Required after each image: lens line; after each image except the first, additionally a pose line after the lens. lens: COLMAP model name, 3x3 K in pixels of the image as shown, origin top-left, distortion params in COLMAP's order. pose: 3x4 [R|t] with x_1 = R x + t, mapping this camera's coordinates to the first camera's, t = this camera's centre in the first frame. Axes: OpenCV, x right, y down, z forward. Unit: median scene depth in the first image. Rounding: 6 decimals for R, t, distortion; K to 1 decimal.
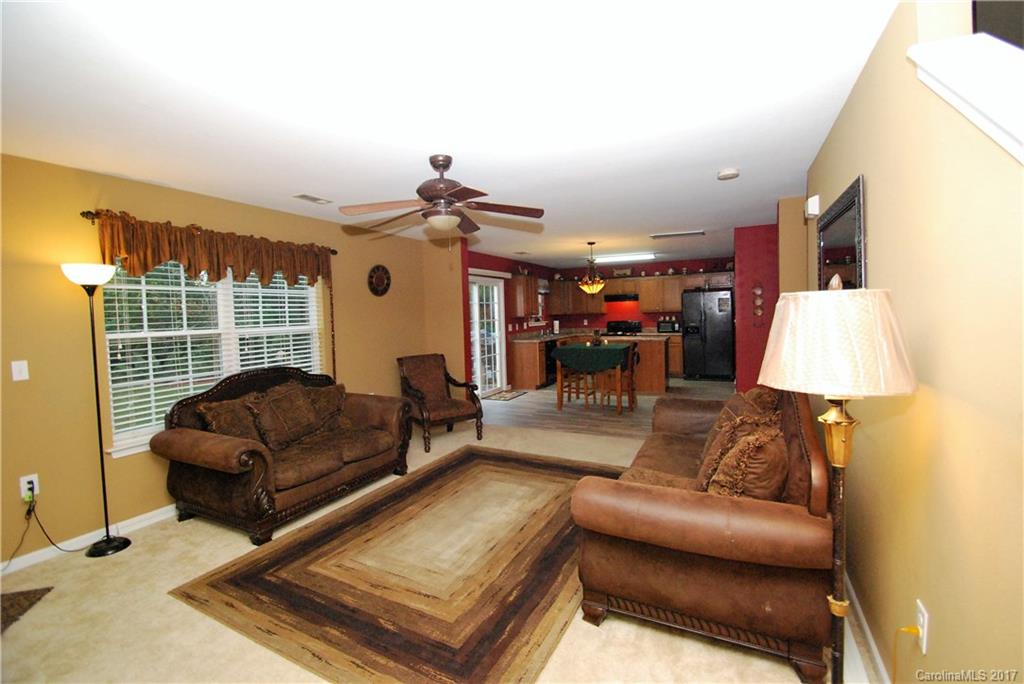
lens RADIAL K [[453.1, 0, 509.9], [0, 453.1, 337.3], [0, 0, 1]] dist [0.000130, -0.001512]
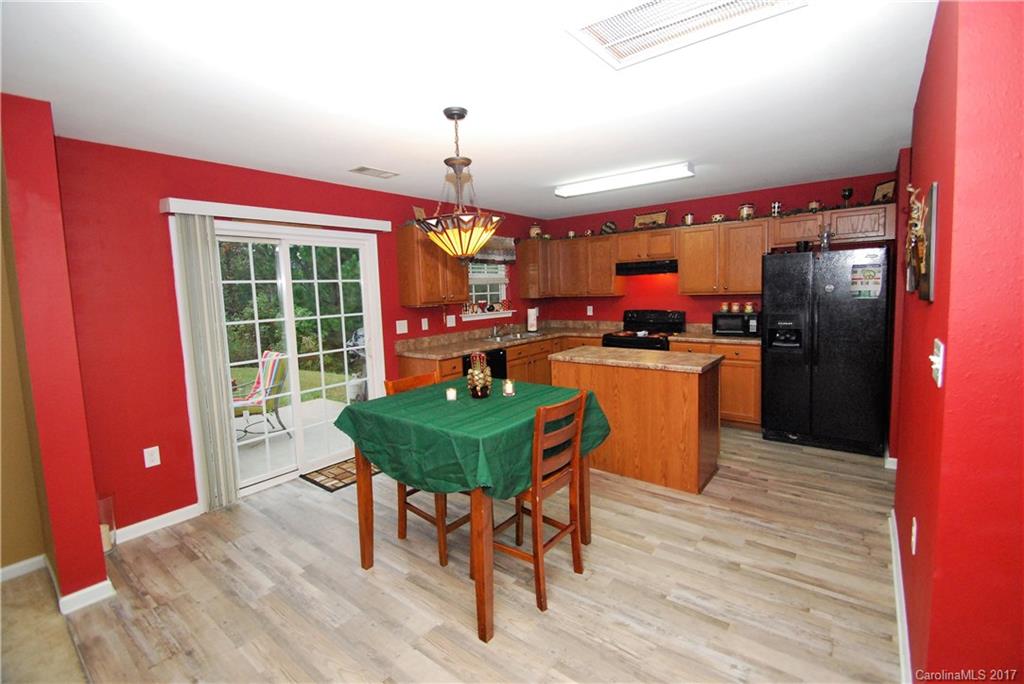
lens RADIAL K [[453.1, 0, 507.8], [0, 453.1, 338.9], [0, 0, 1]] dist [0.000130, -0.001512]
pose [[0.978804, 0.018675, -0.203948, 0.203136], [-0.005936, 0.998003, 0.062895, -0.036721], [0.204715, -0.060351, 0.976959, 0.452689]]
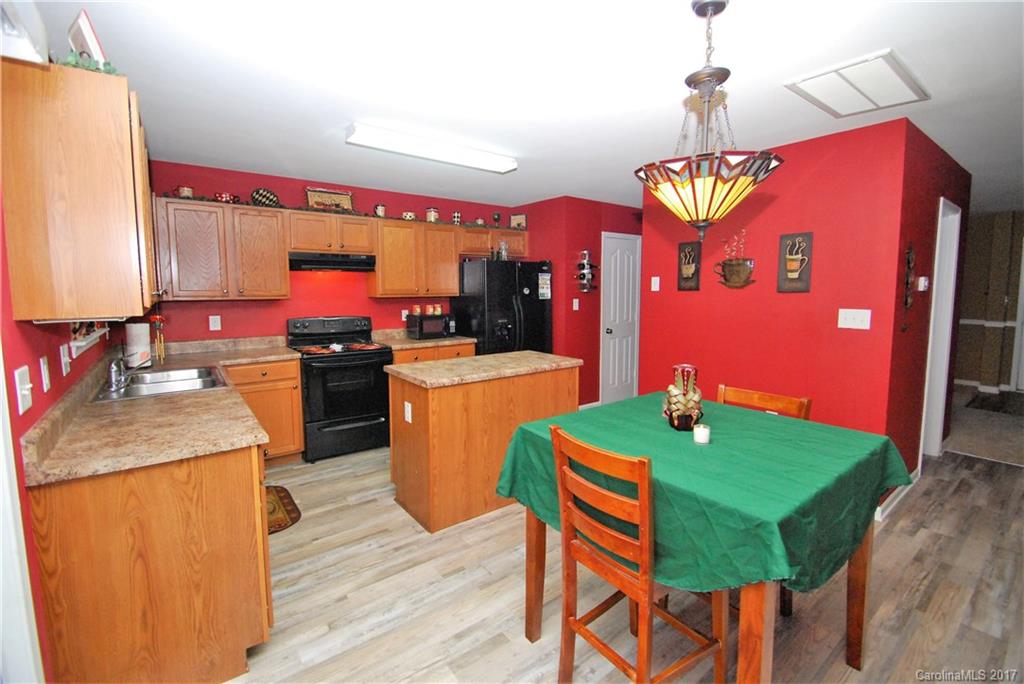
lens RADIAL K [[453.1, 0, 510.7], [0, 453.1, 336.2], [0, 0, 1]] dist [0.000130, -0.001512]
pose [[0.431226, -0.068074, 0.899672, -0.065811], [0.042351, 0.997578, 0.055182, -0.036332], [-0.901250, 0.014306, 0.433064, 0.700743]]
